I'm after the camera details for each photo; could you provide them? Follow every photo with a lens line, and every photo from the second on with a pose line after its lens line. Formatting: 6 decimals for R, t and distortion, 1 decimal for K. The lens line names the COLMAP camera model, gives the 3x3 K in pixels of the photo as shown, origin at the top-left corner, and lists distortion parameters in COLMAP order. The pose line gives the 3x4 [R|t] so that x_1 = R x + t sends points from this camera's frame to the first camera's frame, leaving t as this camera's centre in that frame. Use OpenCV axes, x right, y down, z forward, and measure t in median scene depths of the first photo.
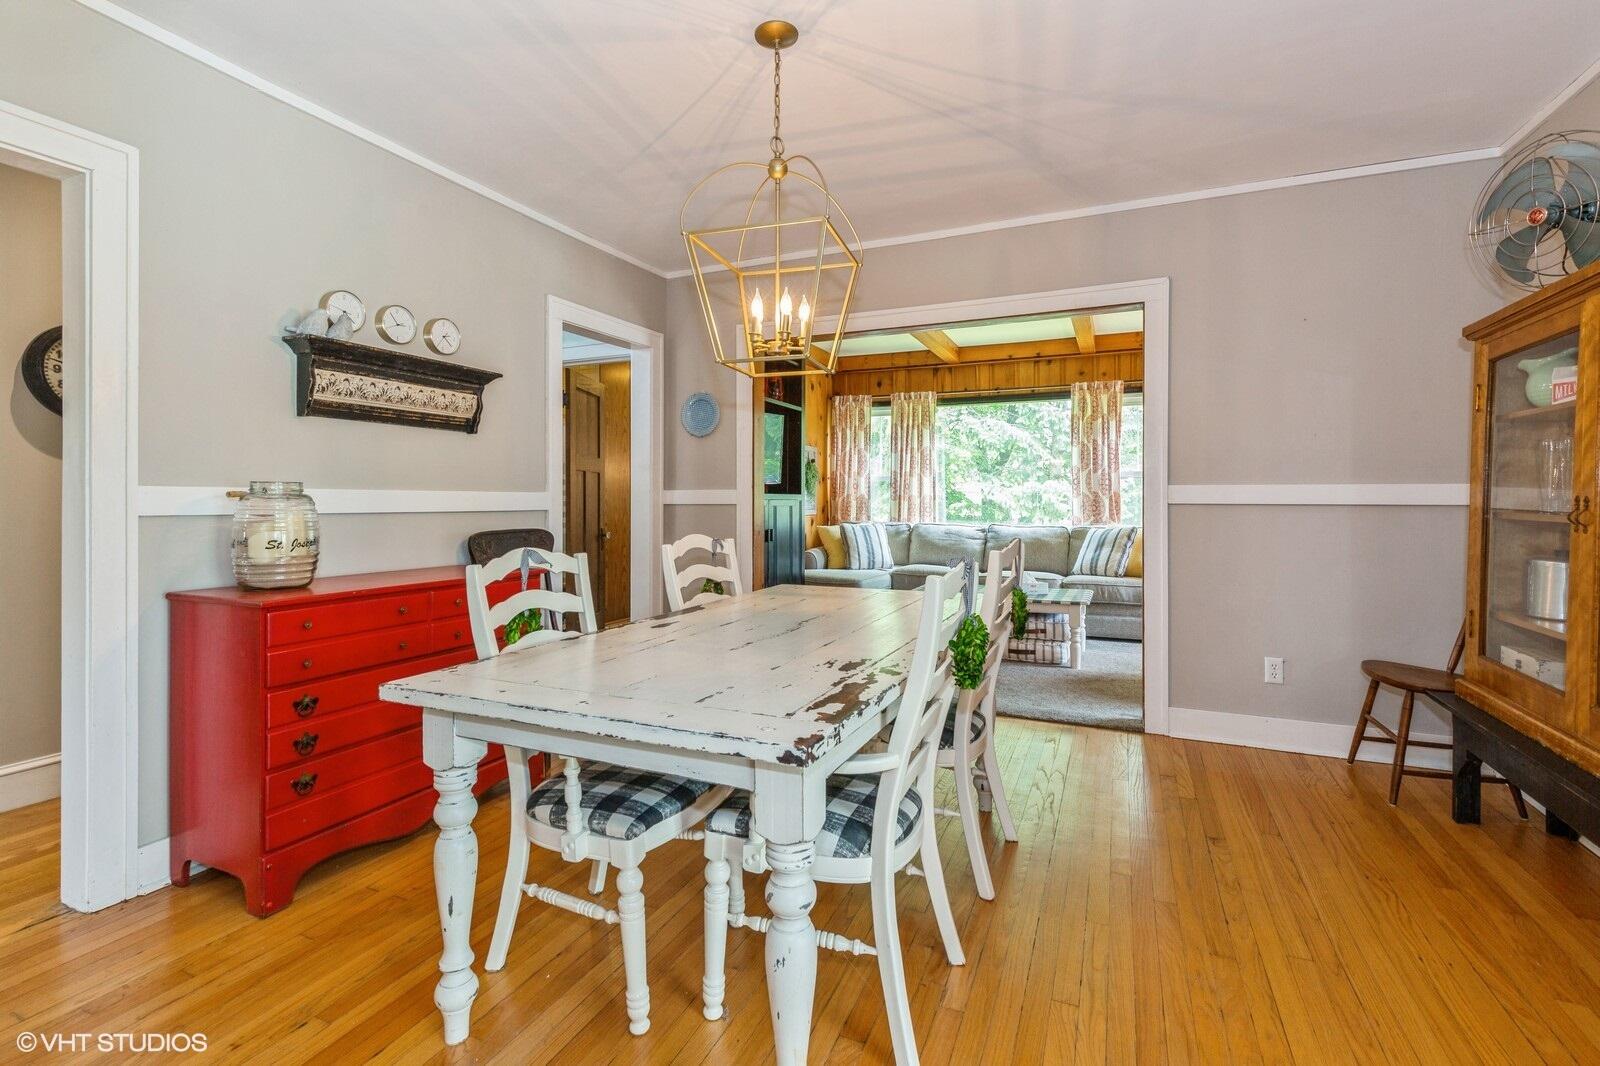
lens RADIAL K [[728.0, 0, 794.0], [0, 728.0, 501.0], [0, 0, 1]] dist [0.001770, 0.000343]
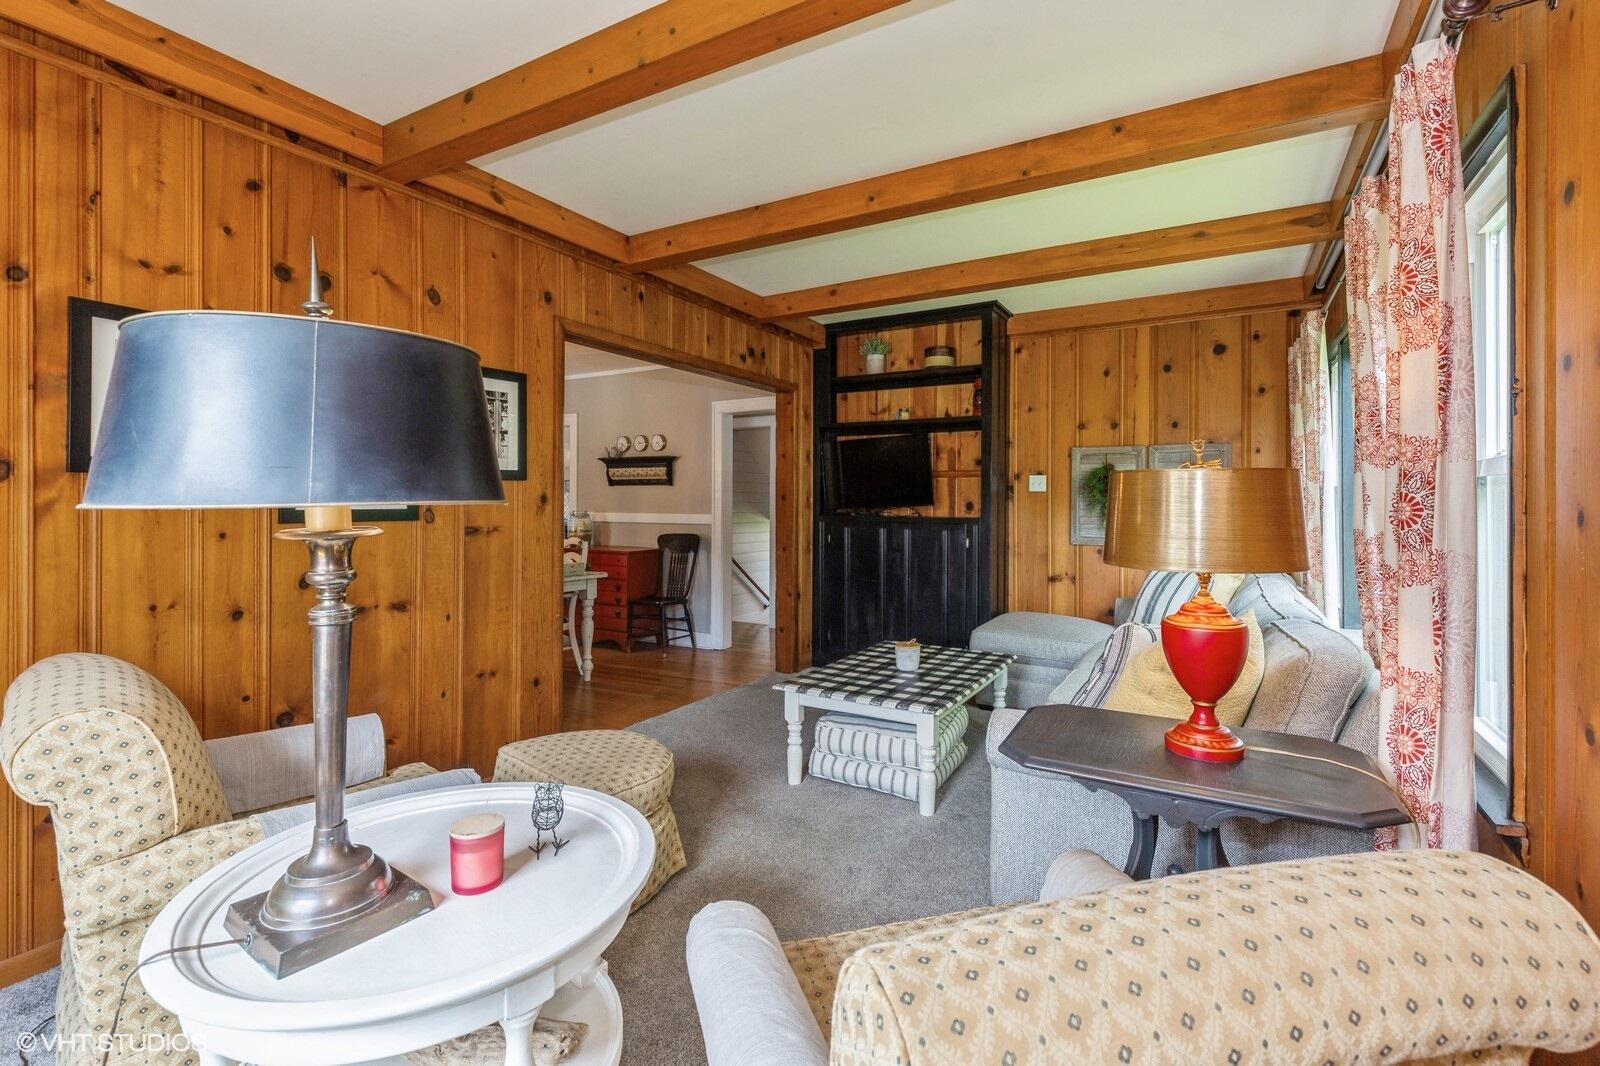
lens RADIAL K [[728.0, 0, 794.0], [0, 728.0, 501.0], [0, 0, 1]] dist [0.001770, 0.000343]
pose [[-0.107355, -0.002458, -0.994218, 1.685300], [-0.005588, 0.999983, -0.001869, -0.050855], [0.994205, 0.005355, -0.107367, 1.687824]]
